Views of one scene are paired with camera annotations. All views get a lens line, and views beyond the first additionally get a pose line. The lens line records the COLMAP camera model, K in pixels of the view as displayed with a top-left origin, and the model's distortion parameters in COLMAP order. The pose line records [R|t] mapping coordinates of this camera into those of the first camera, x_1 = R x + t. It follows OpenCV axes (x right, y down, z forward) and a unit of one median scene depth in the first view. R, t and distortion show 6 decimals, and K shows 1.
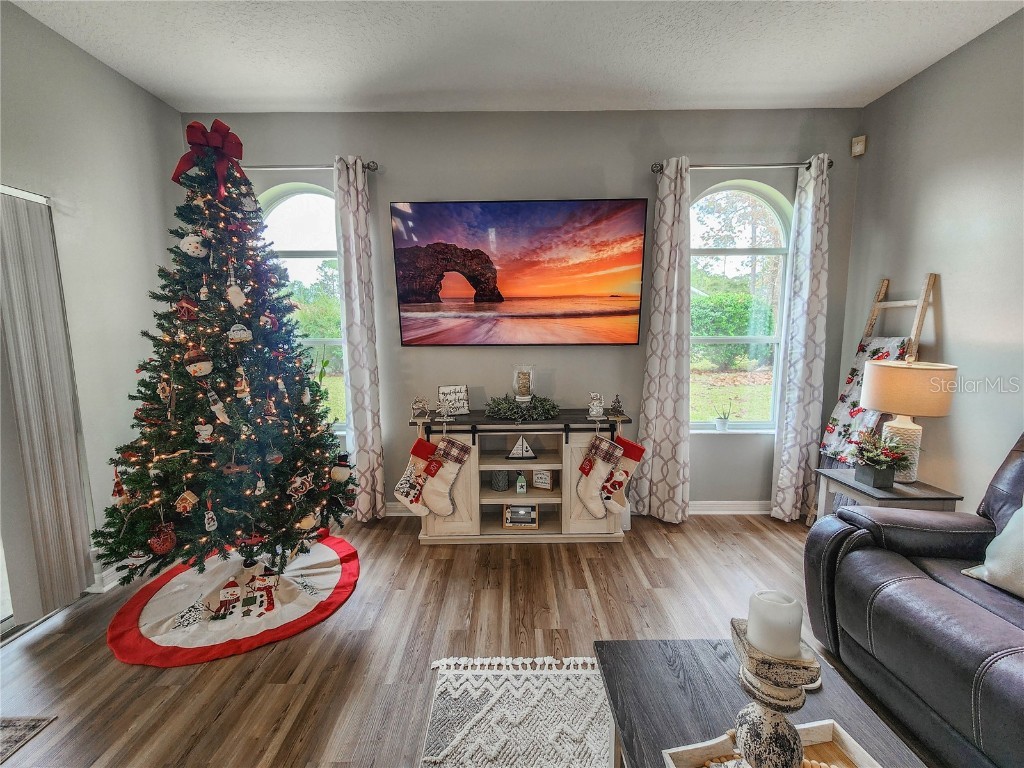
lens RADIAL K [[426.2, 0, 515.3], [0, 426.2, 381.7], [0, 0, 1]] dist [0.007281, 0.000420]
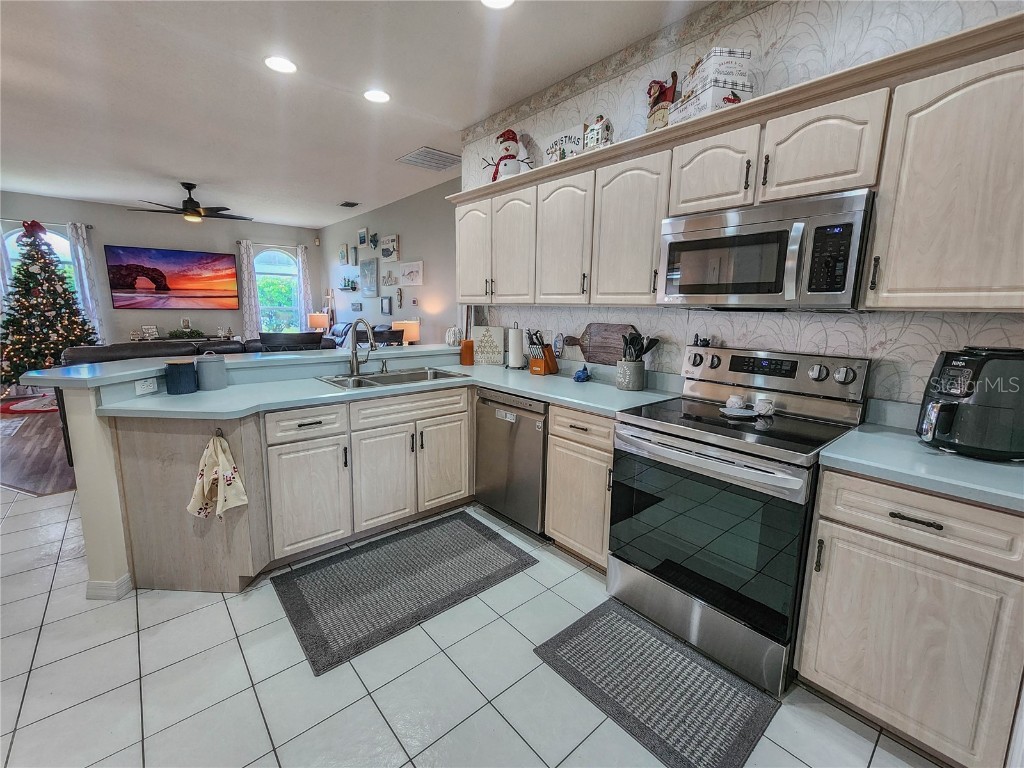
lens RADIAL K [[444.3, 0, 510.3], [0, 444.3, 378.7], [0, 0, 1]] dist [0.008800, 0.000941]
pose [[0.757162, -0.091882, 0.646732, -0.263731], [0.064474, 0.995736, 0.065983, 0.272798], [-0.650037, -0.008262, 0.759857, -2.231482]]
